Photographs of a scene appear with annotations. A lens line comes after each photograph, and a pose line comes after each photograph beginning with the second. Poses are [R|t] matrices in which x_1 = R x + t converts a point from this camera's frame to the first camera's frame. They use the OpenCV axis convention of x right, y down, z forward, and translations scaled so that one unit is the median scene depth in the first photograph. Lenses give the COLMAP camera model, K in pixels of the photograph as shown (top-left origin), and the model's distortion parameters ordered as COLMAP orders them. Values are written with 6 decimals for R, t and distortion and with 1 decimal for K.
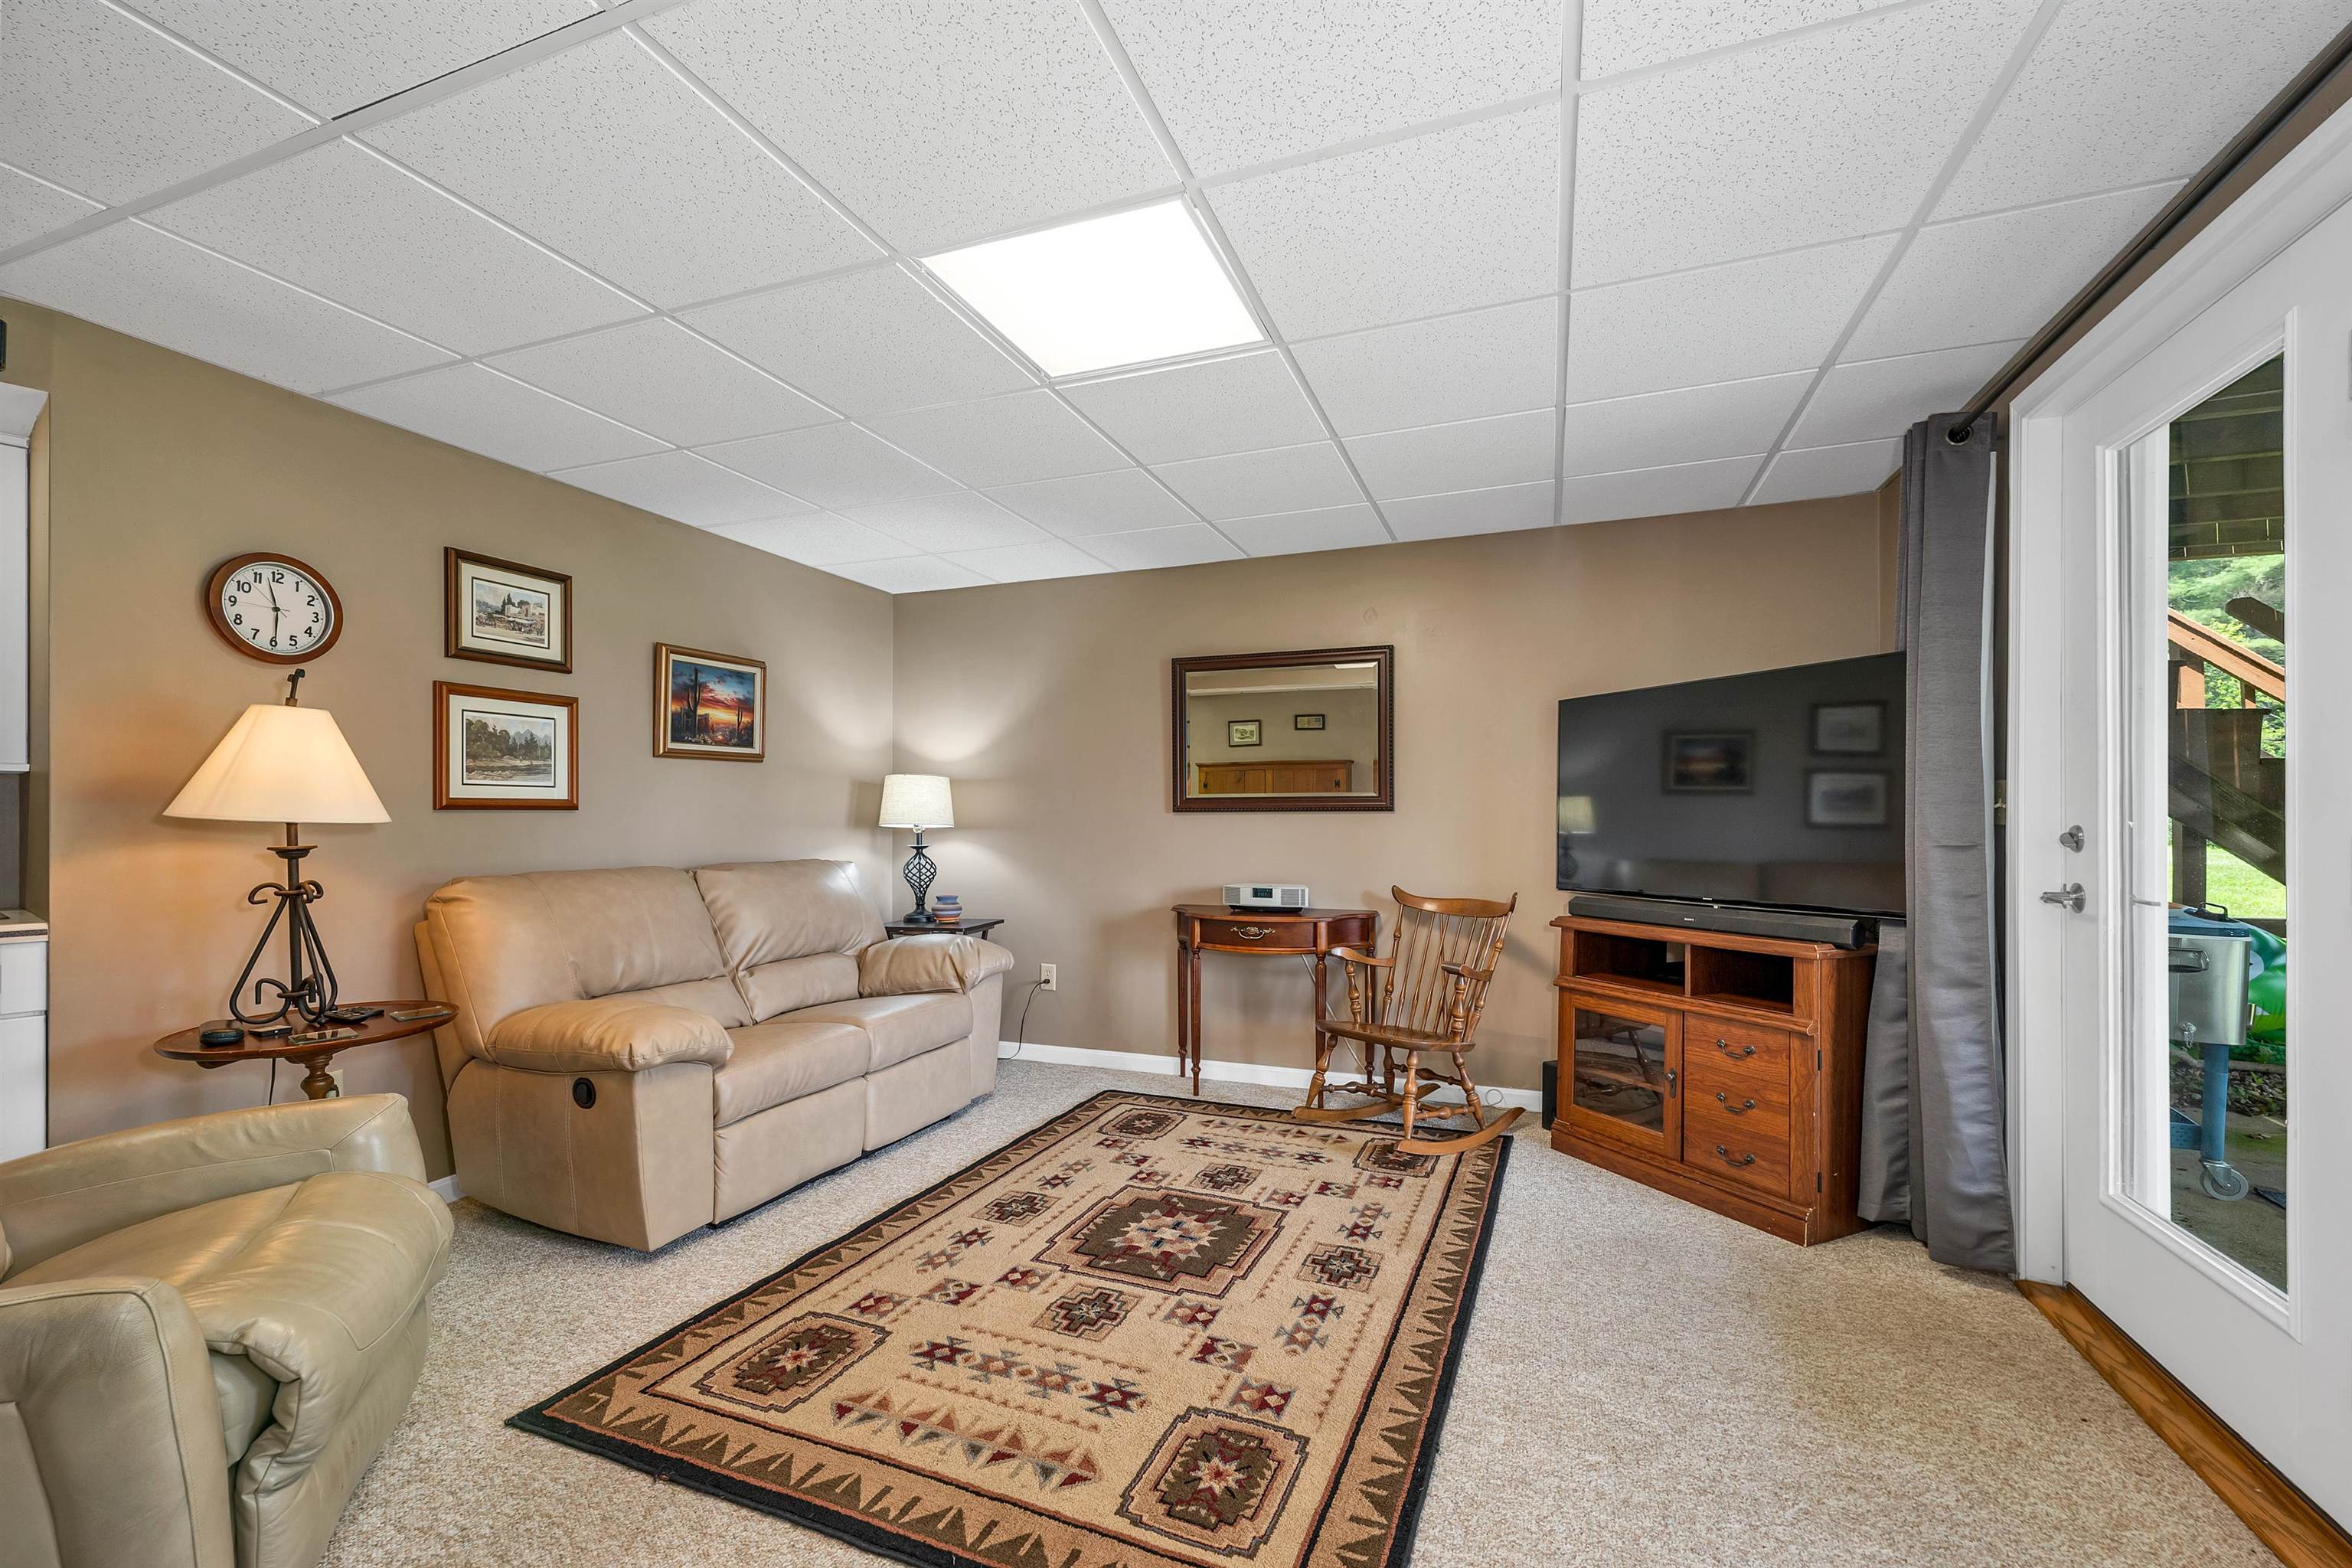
lens RADIAL K [[976.6, 0, 1195.7], [0, 976.6, 820.6], [0, 0, 1]] dist [0.003413, -0.000945]
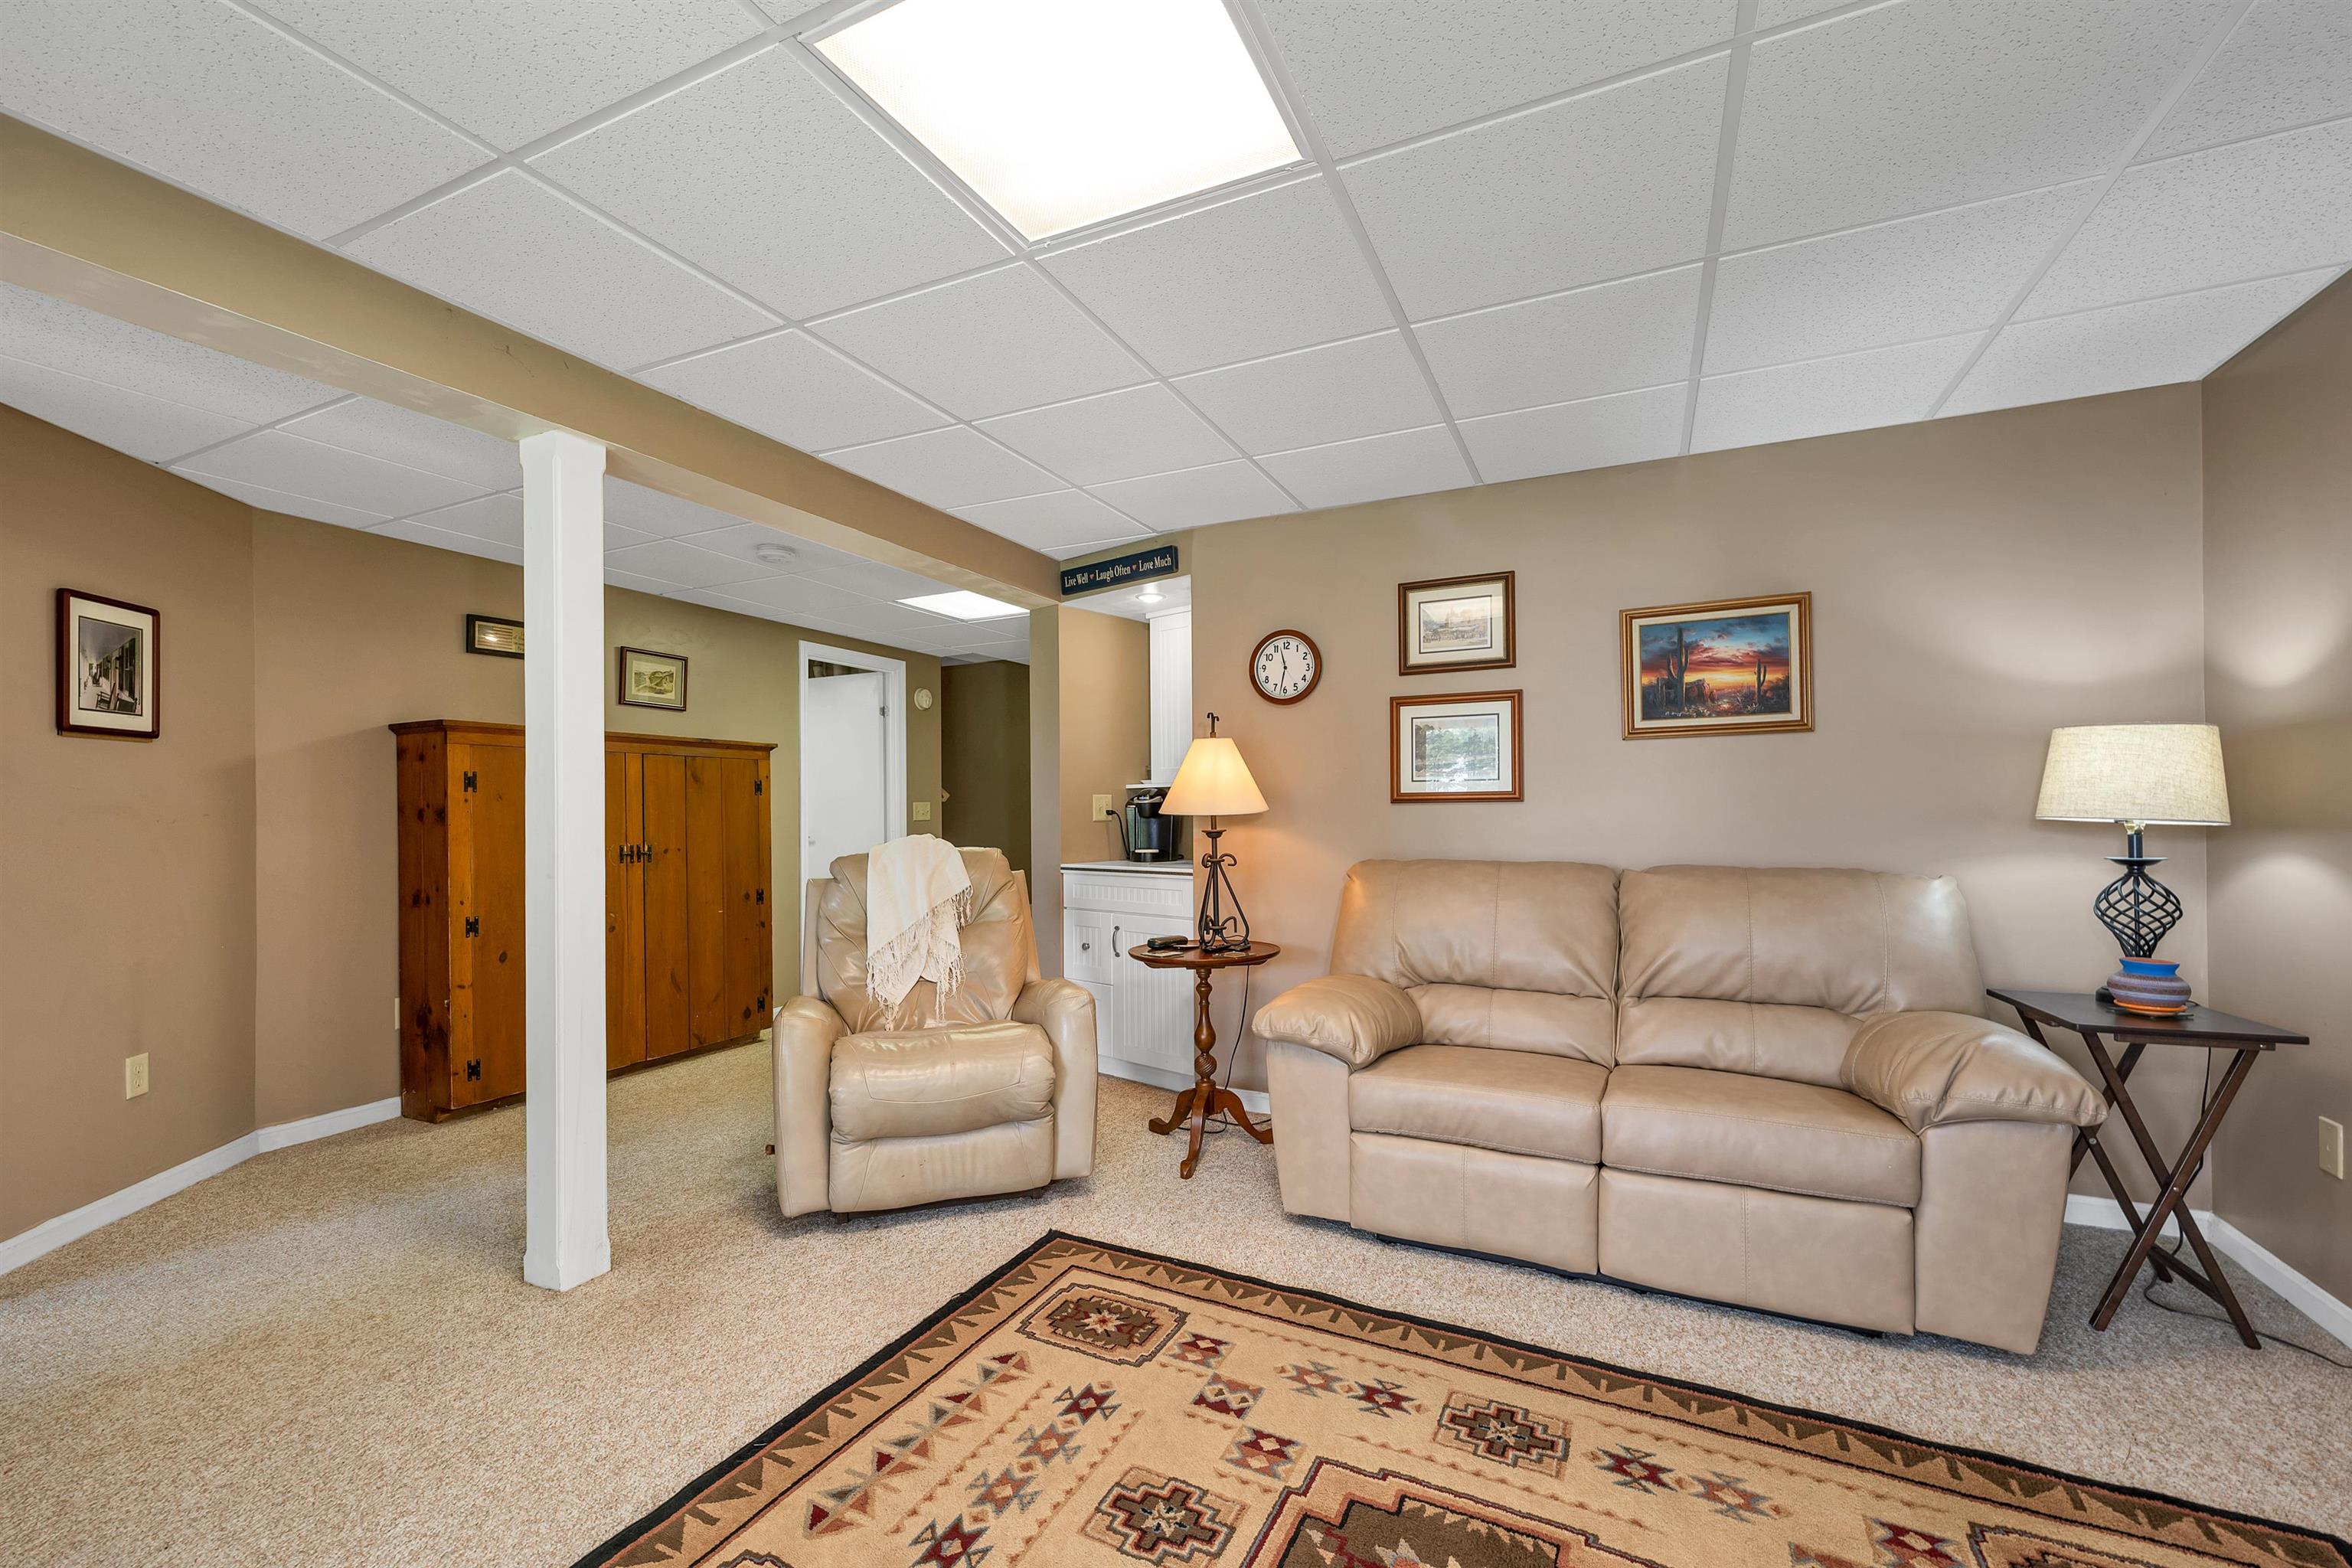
lens RADIAL K [[976.6, 0, 1159.3], [0, 976.6, 798.5], [0, 0, 1]] dist [0.003413, -0.000945]
pose [[-0.099364, -0.009205, -0.995009, 0.468505], [0.004482, 0.999943, -0.009698, -0.006199], [0.995041, -0.005423, -0.099317, 0.845327]]
